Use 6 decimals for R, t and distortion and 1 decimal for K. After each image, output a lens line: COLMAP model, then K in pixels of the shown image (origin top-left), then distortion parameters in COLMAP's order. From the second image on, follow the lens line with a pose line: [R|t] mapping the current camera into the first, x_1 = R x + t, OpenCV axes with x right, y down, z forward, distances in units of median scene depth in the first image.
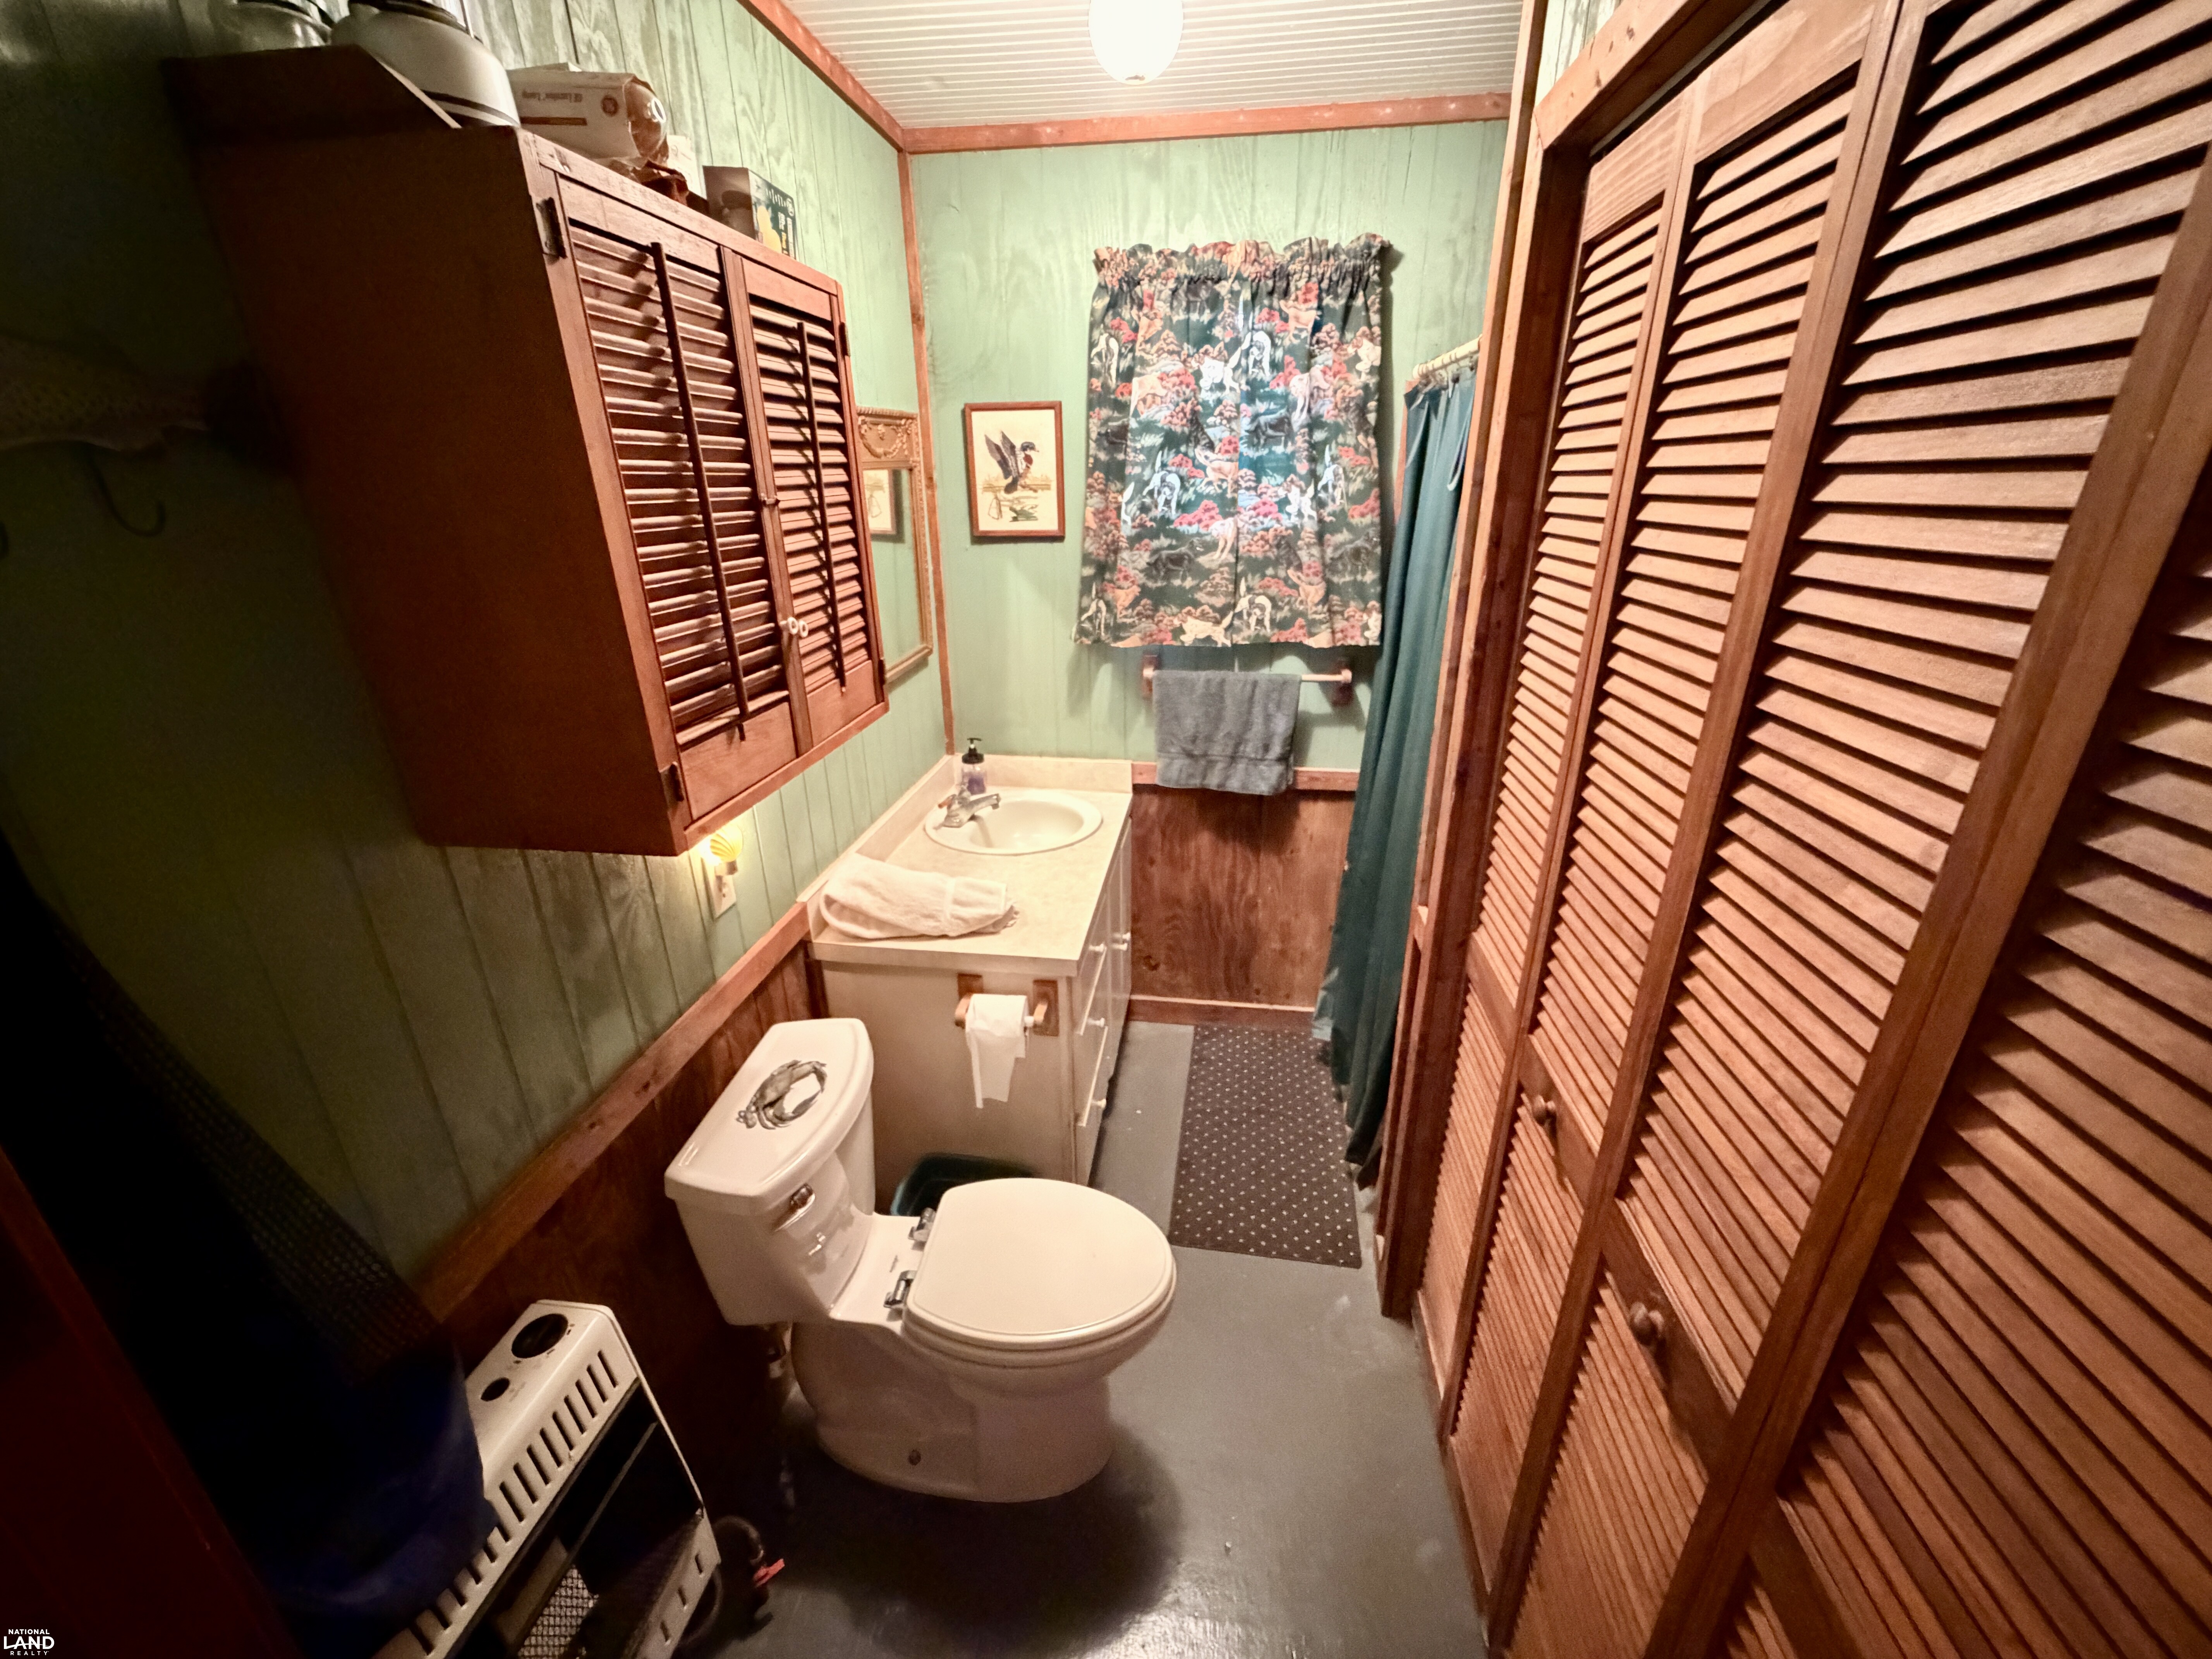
lens RADIAL K [[879.4, 0, 1103.5], [0, 879.4, 834.9], [0, 0, 1]] dist [0.000489, 0.000249]
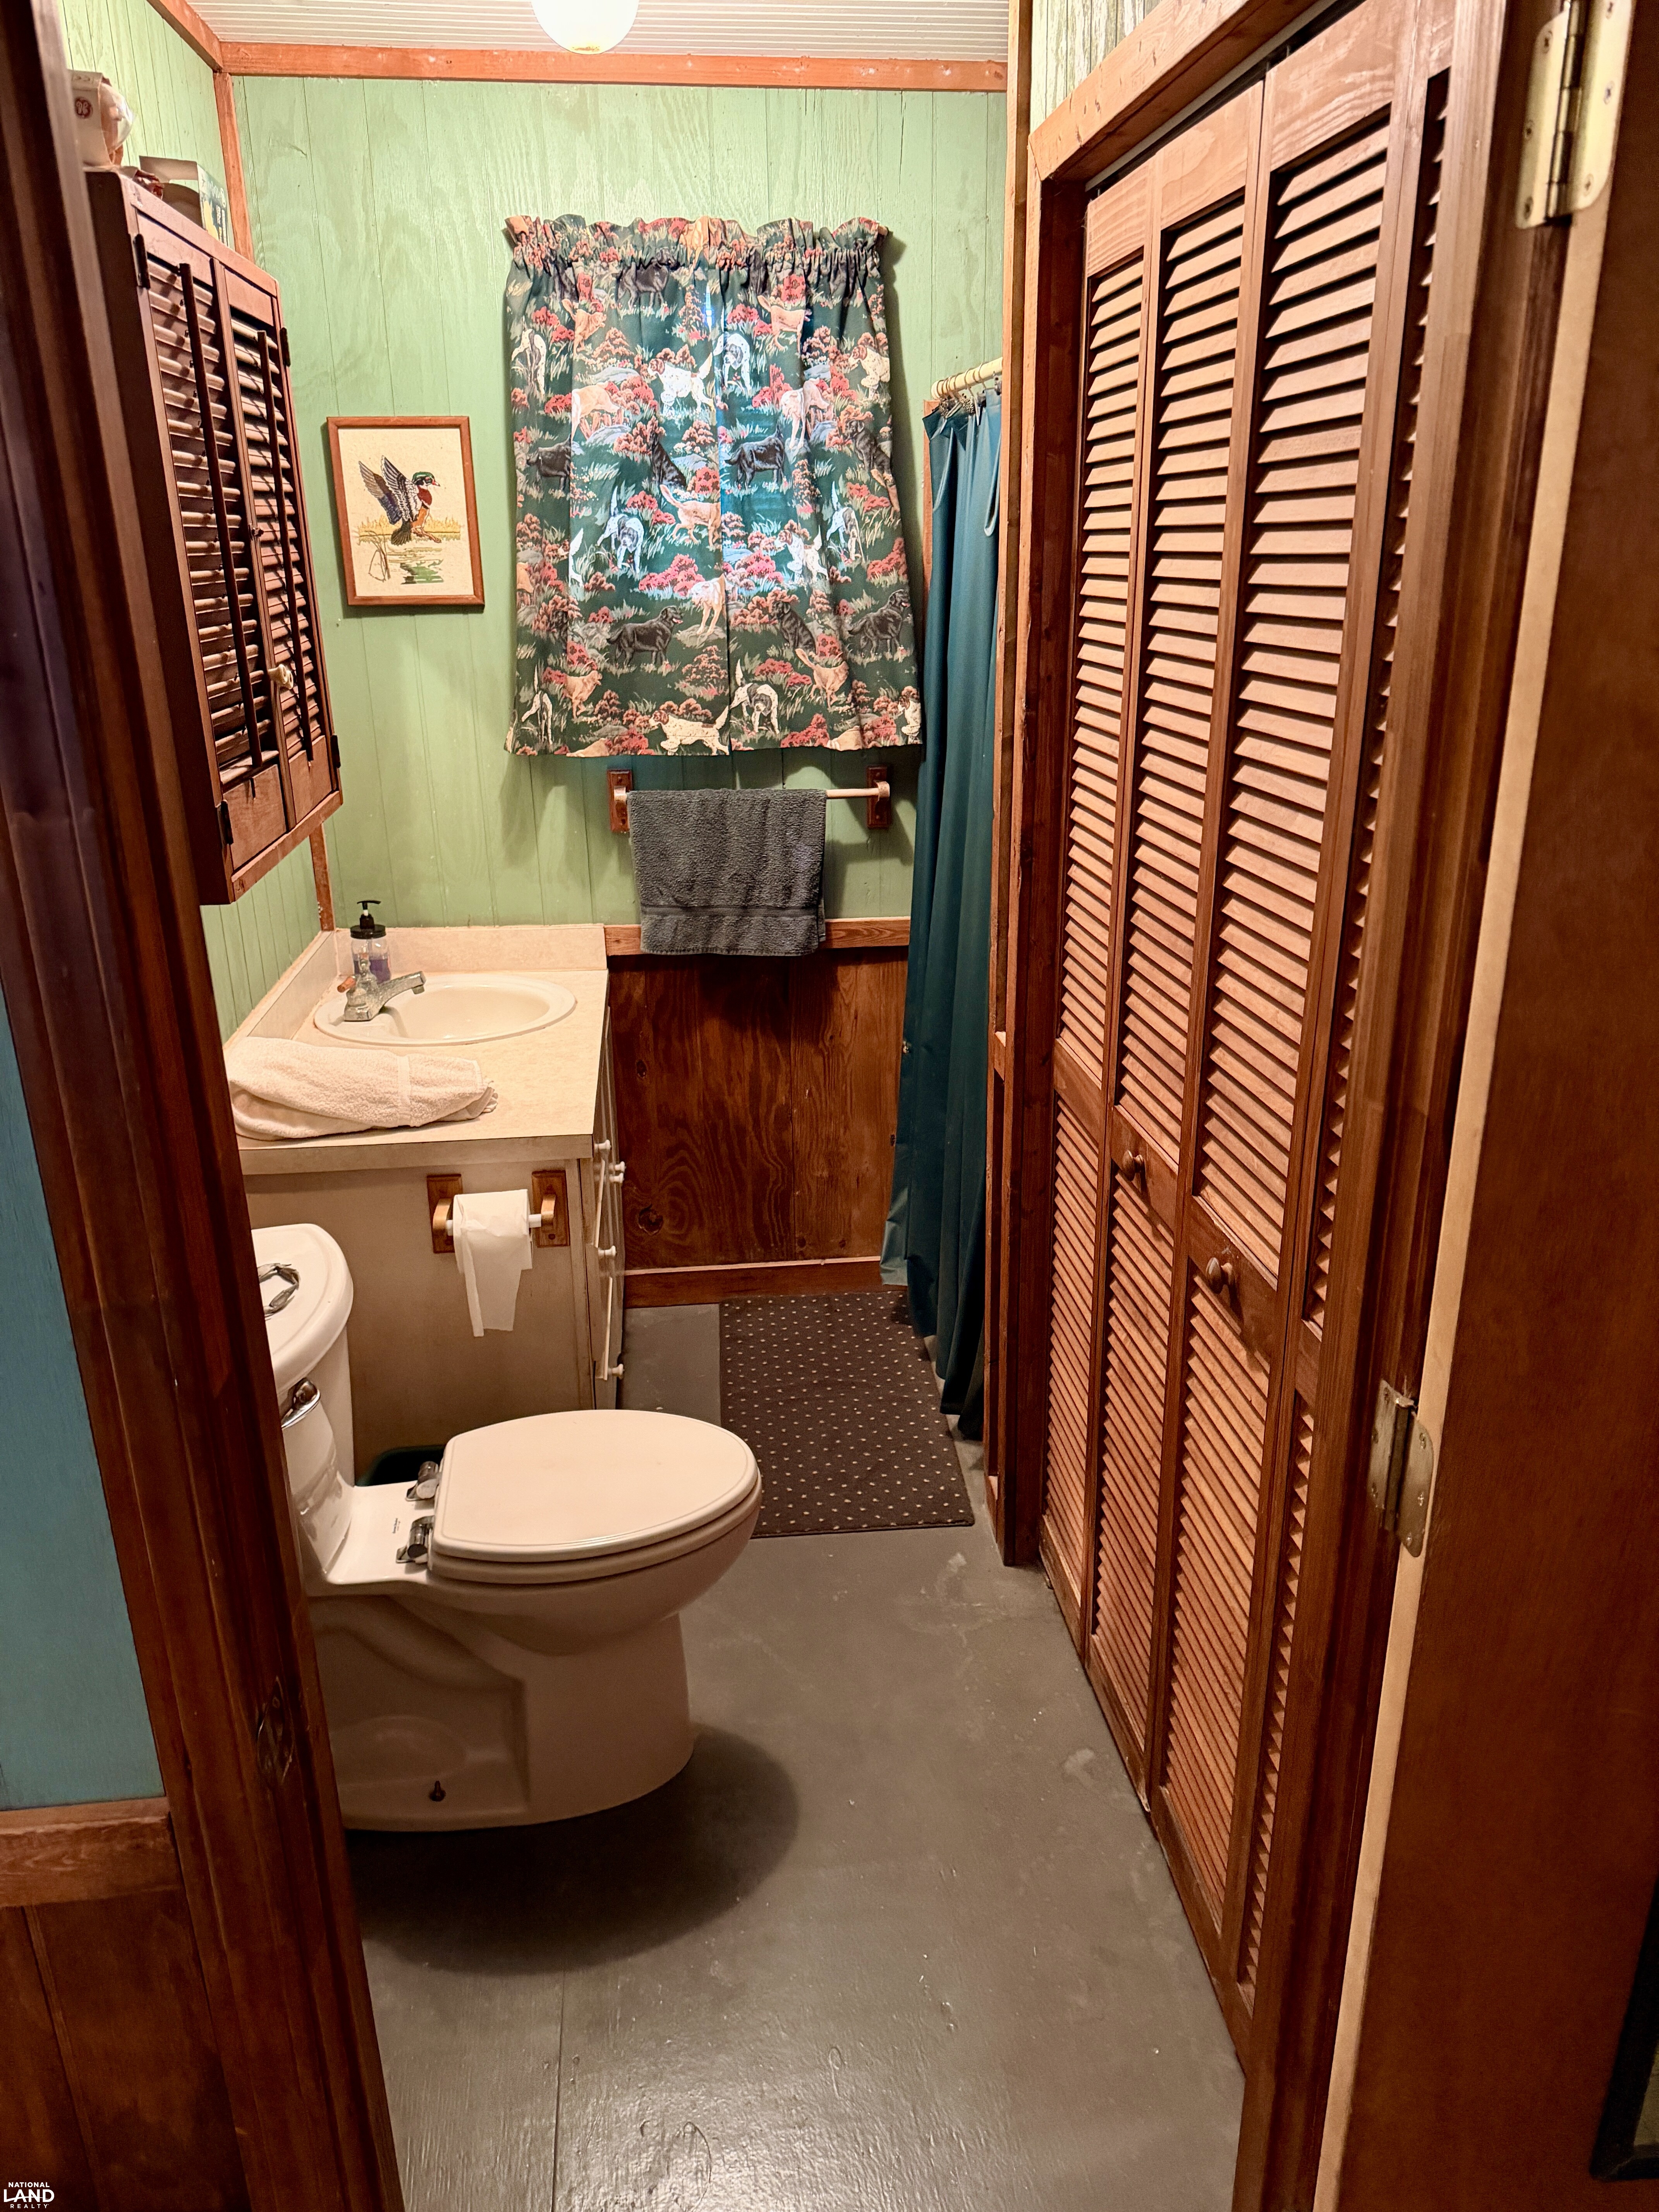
lens RADIAL K [[1552.2, 0, 836.2], [0, 1552.2, 1125.5], [0, 0, 1]] dist [0.128077, -0.254161]
pose [[0.968249, -0.084547, 0.235255, -0.110944], [0.092052, 0.995531, -0.021085, 0.141760], [-0.232421, 0.042071, 0.971705, -0.304779]]
